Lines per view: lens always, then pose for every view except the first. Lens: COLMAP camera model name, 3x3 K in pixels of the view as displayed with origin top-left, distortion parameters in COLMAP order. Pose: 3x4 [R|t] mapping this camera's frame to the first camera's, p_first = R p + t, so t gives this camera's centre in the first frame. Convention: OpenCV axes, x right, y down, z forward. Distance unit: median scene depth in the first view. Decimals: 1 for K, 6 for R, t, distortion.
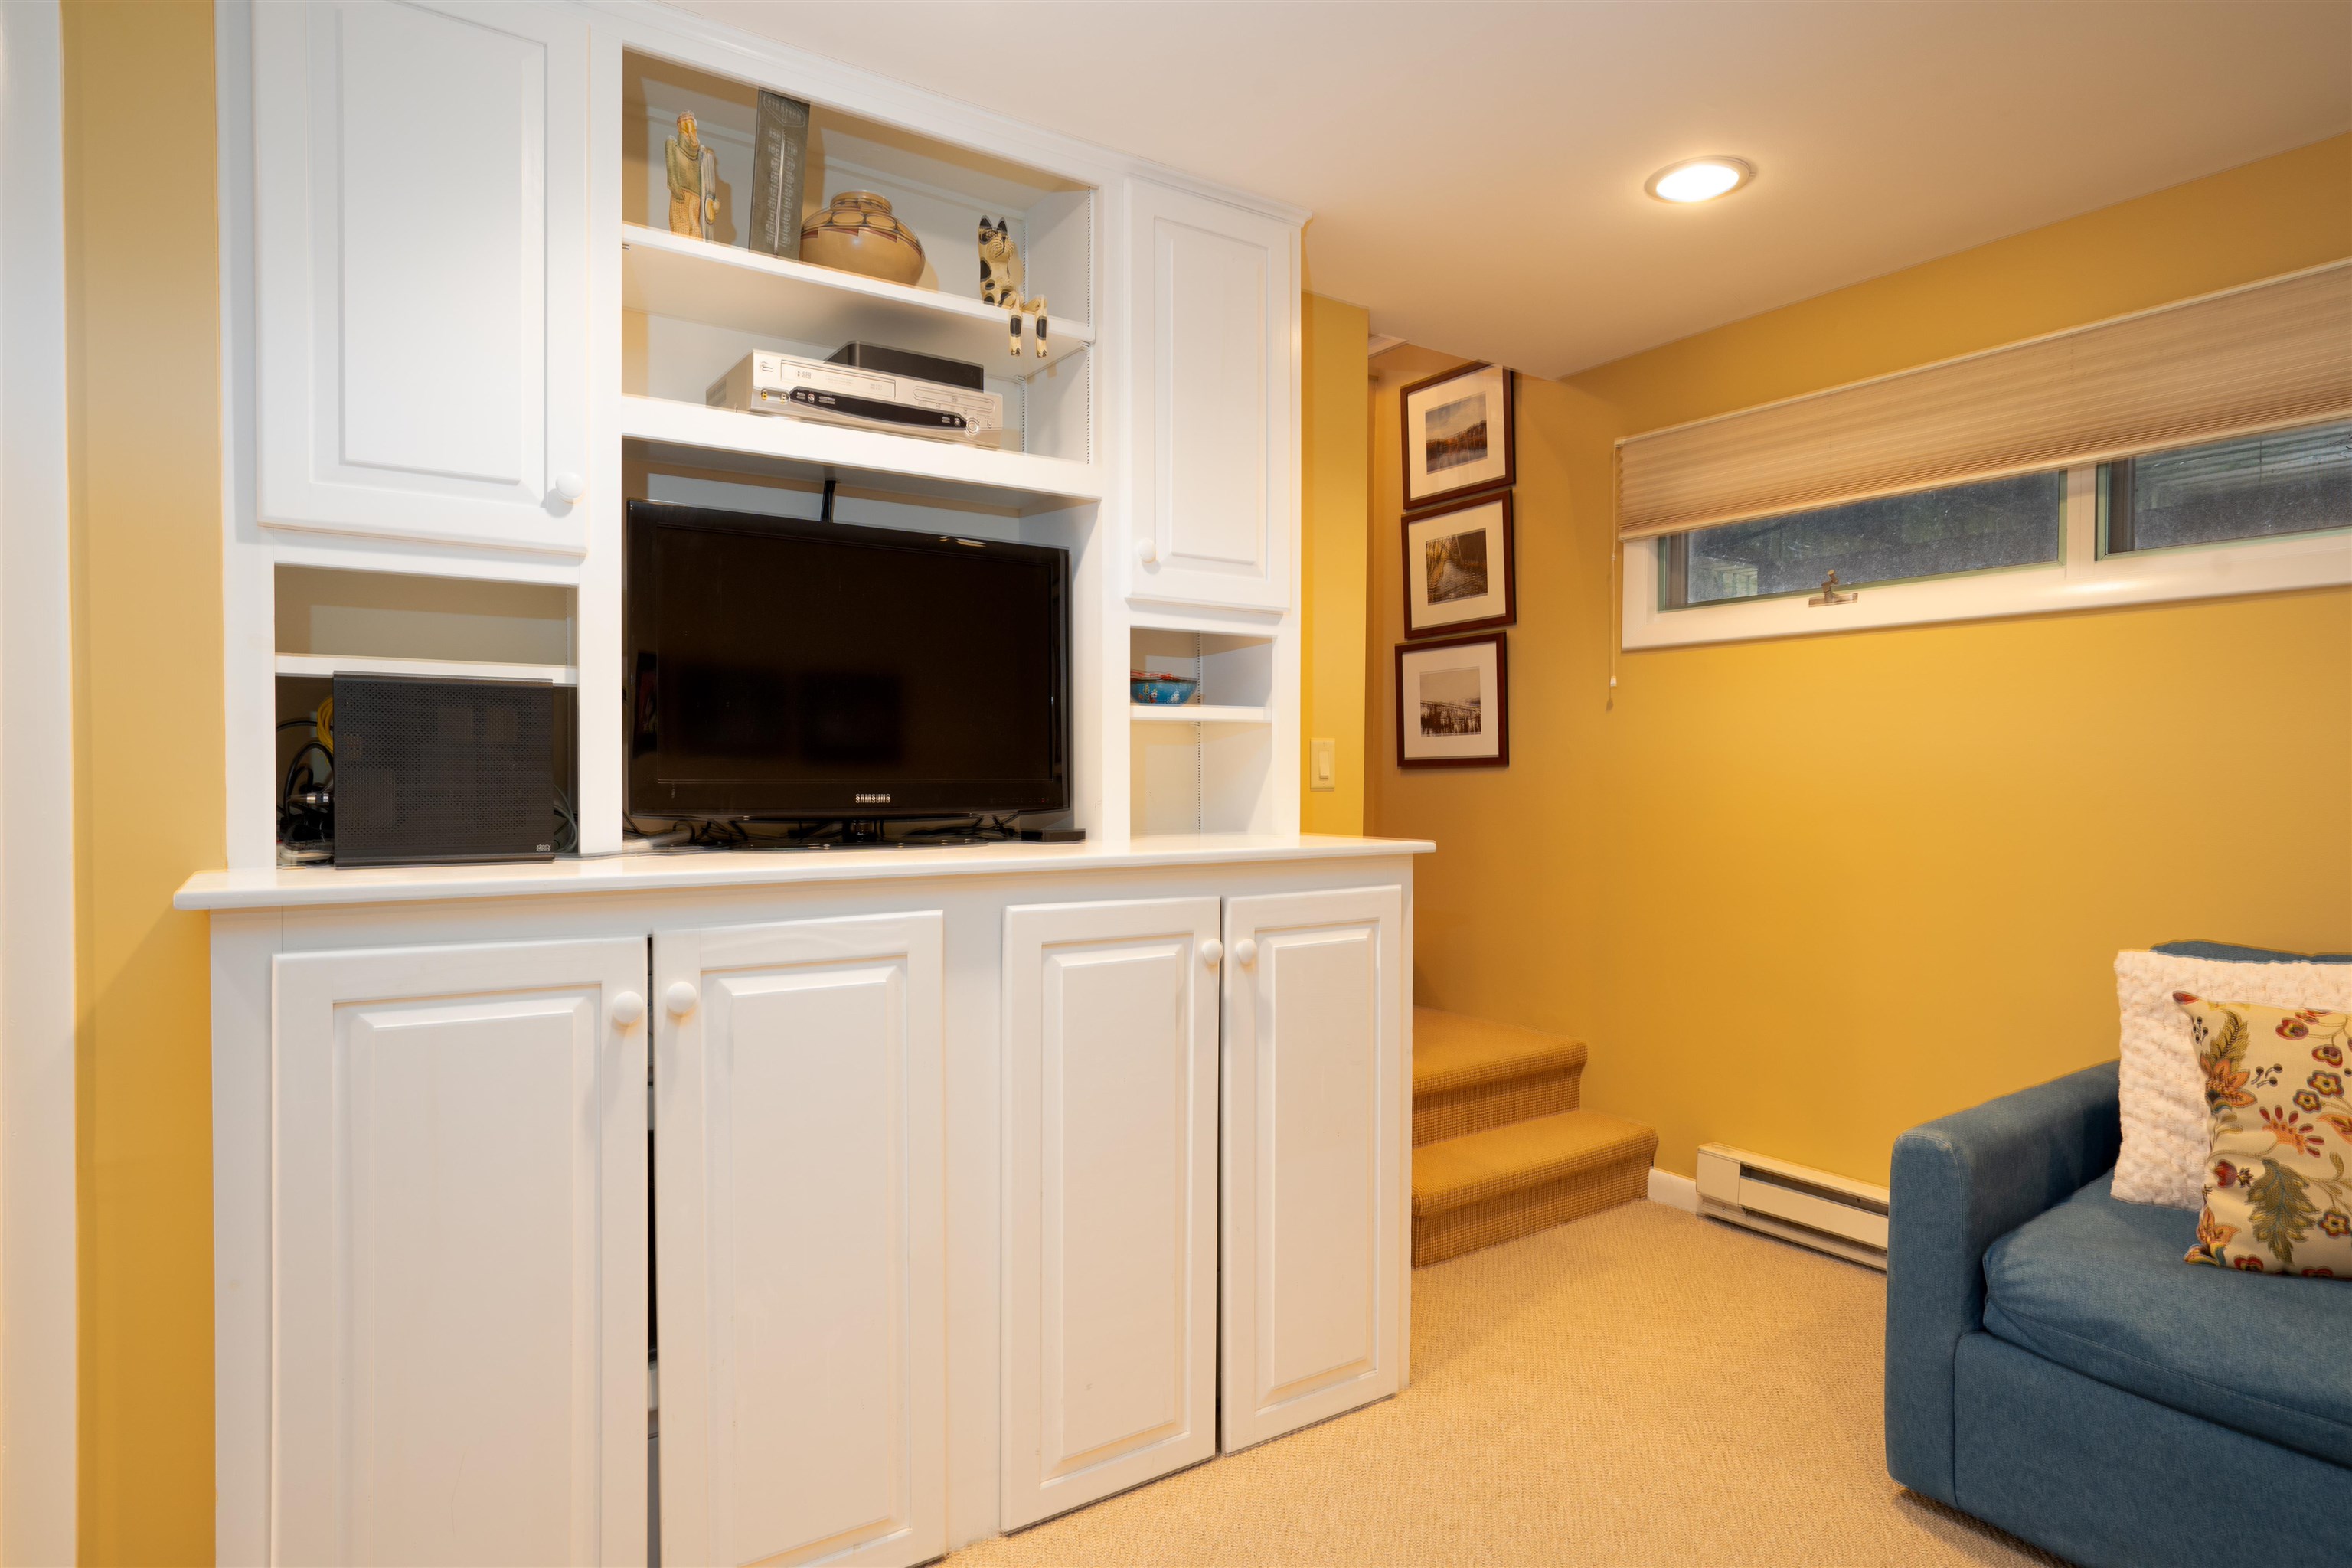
lens RADIAL K [[1293.1, 0, 1175.4], [0, 1293.1, 795.2], [0, 0, 1]] dist [-0.044385, 0.034299]
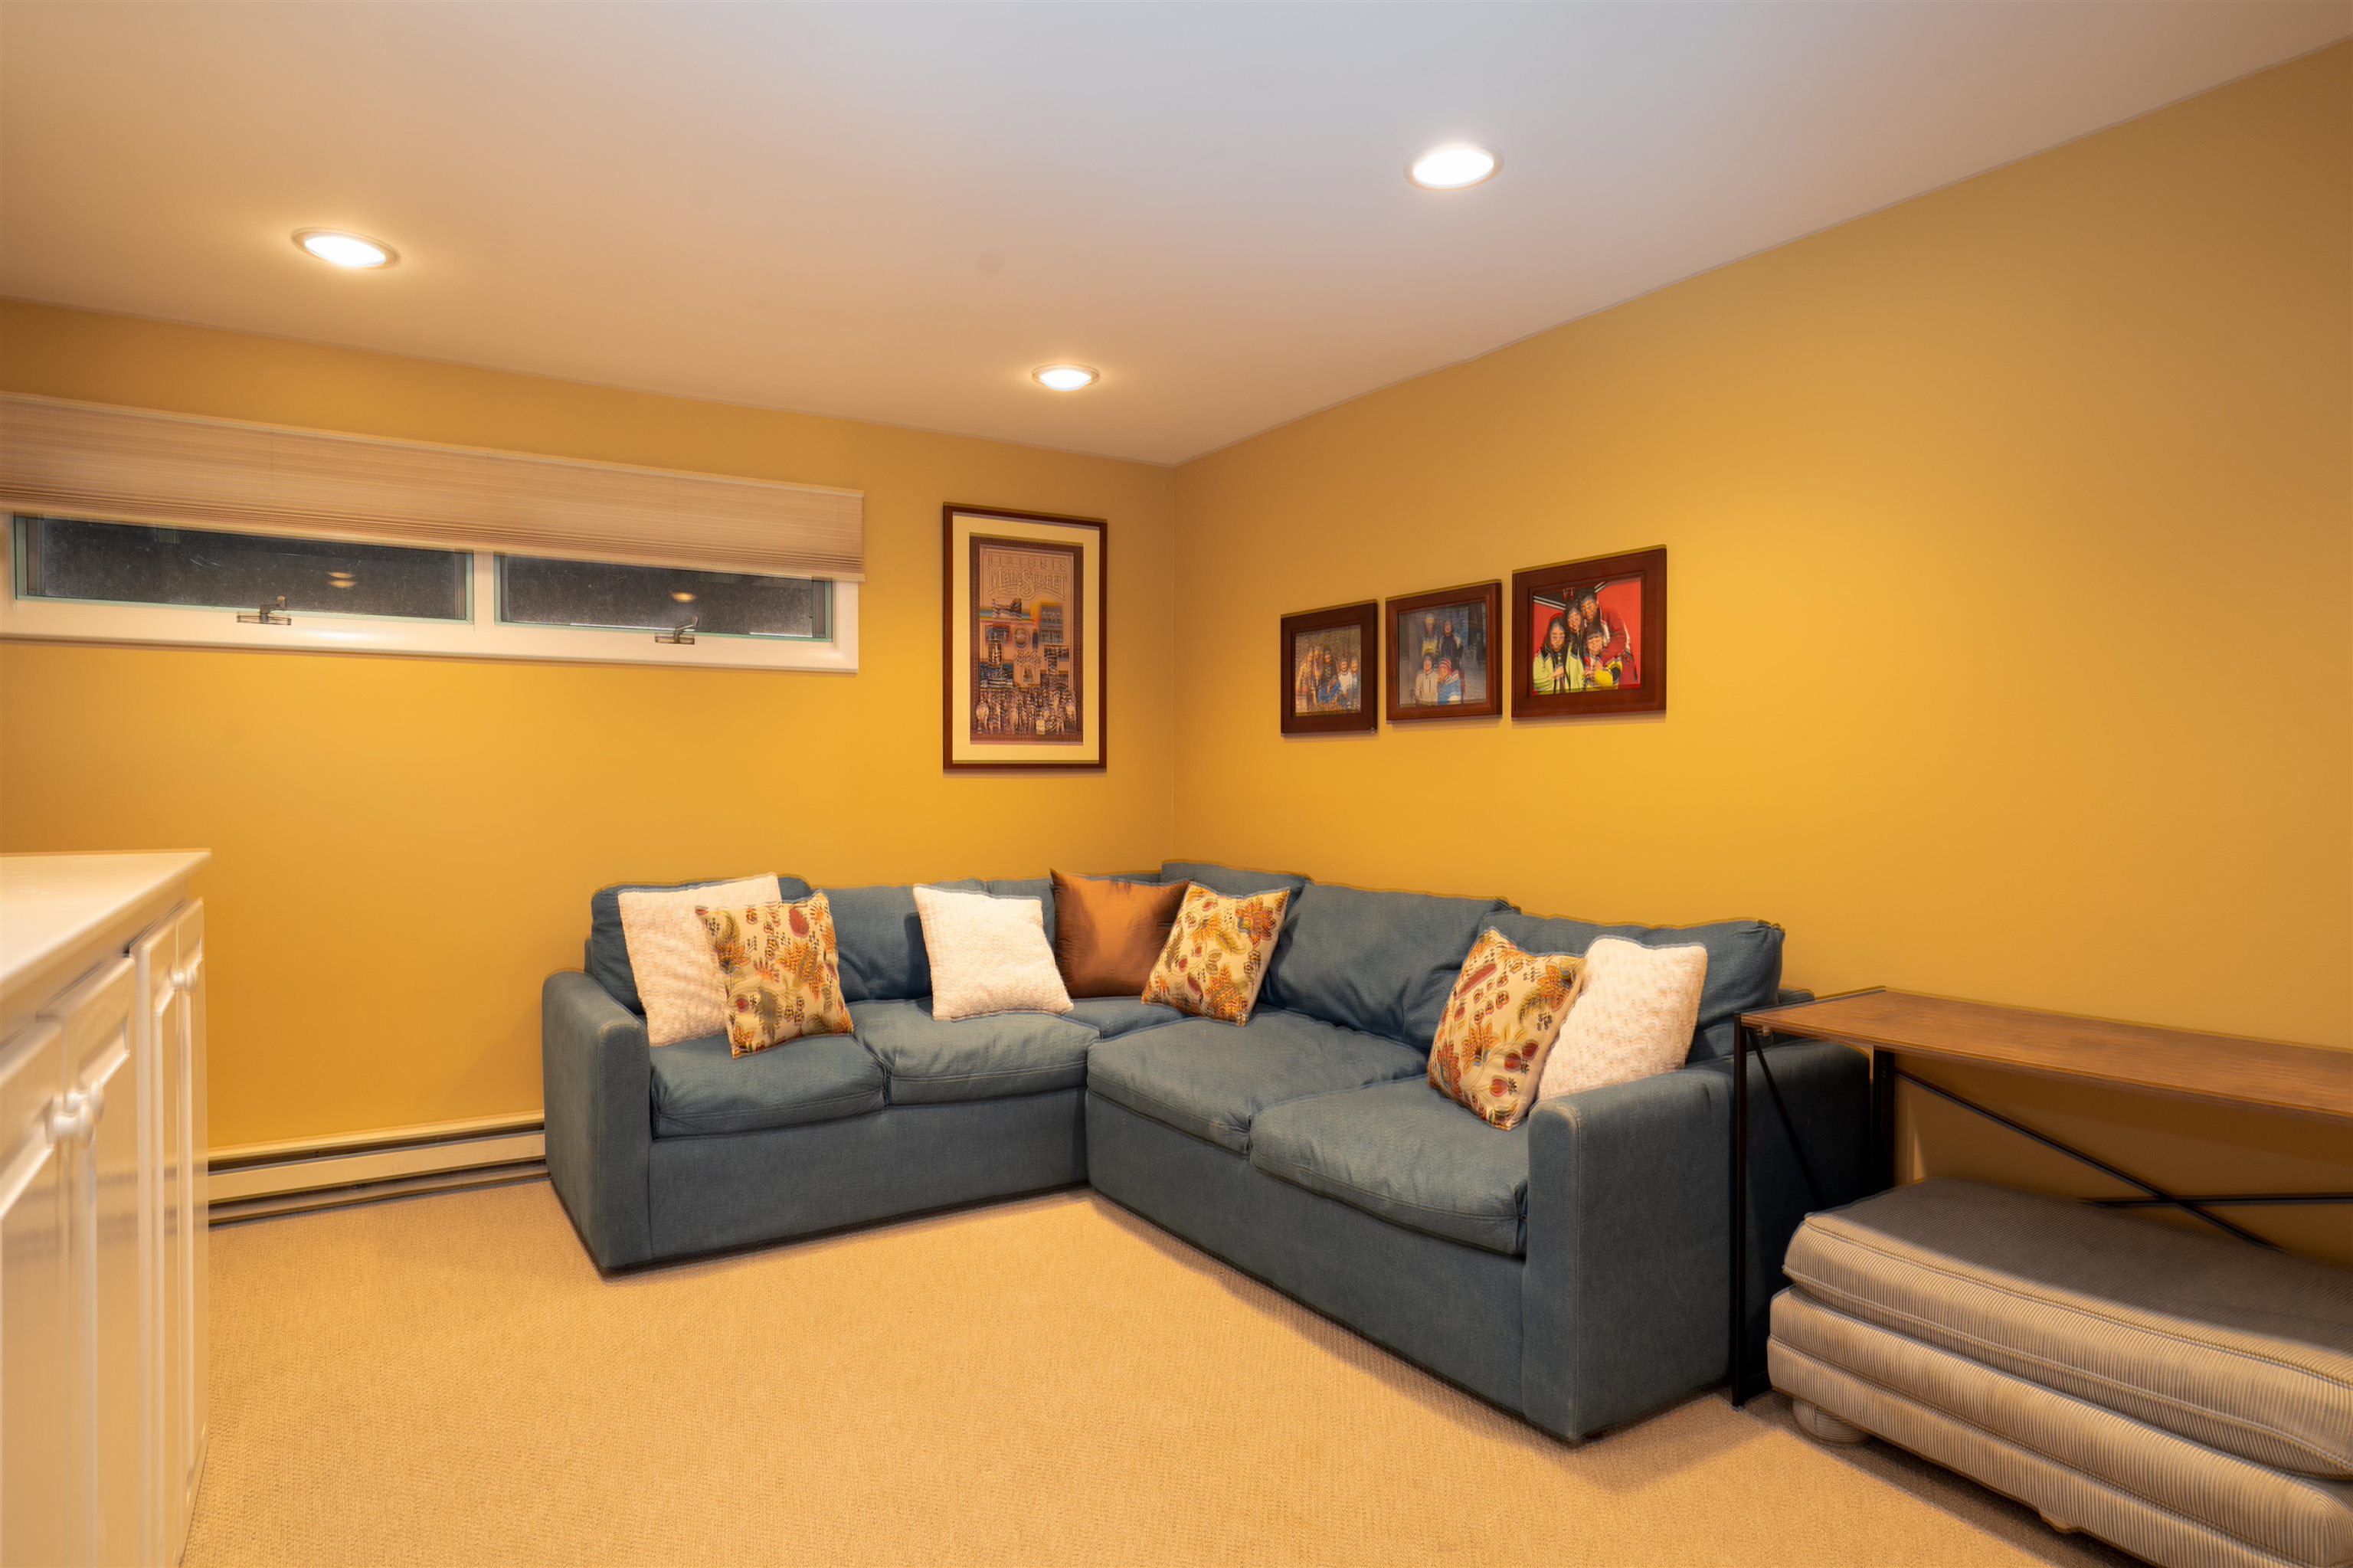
lens RADIAL K [[1327.6, 0, 1169.3], [0, 1327.6, 793.7], [0, 0, 1]] dist [-0.044270, 0.040790]
pose [[0.032844, -0.017687, 0.999304, -0.856403], [0.017570, 0.999699, 0.017116, -0.013771], [-0.999306, 0.016995, 0.033144, 0.293498]]
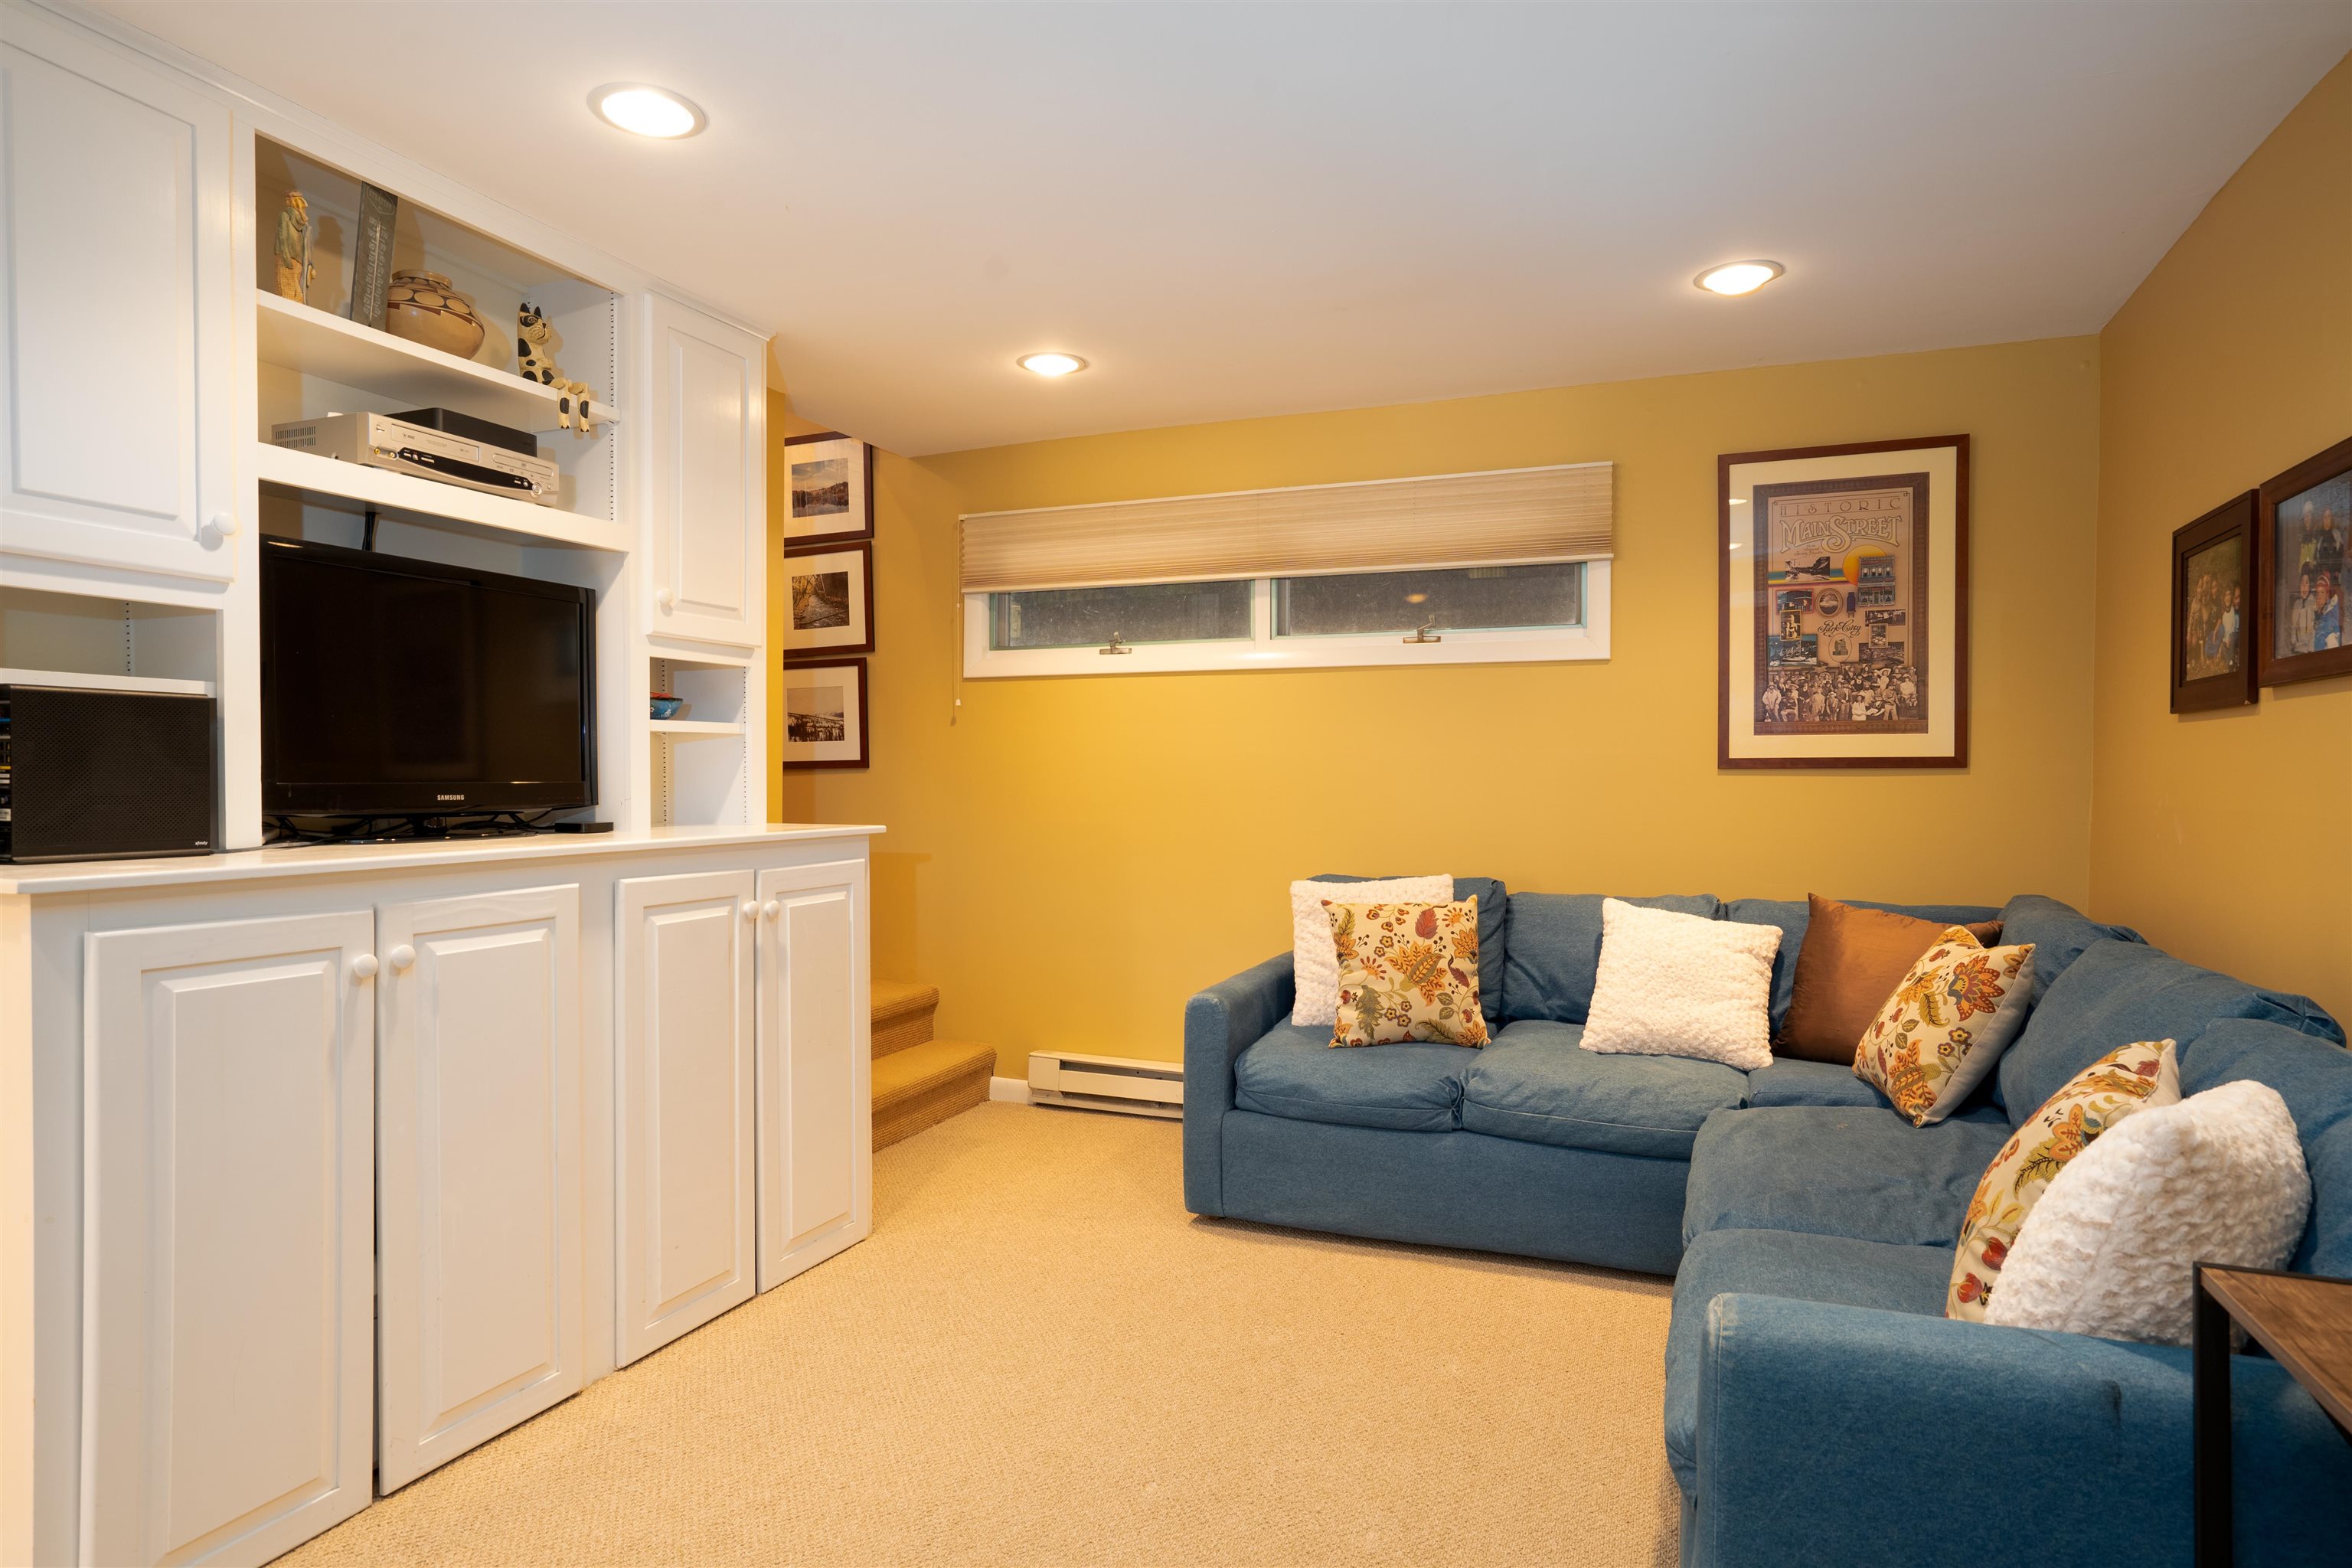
lens RADIAL K [[1343.4, 0, 1168.8], [0, 1343.4, 795.3], [0, 0, 1]] dist [-0.044628, 0.044348]
pose [[0.832608, -0.009703, 0.553777, -0.375275], [0.009436, 0.999950, 0.003333, 0.002321], [-0.553782, 0.002451, 0.832658, -0.382583]]
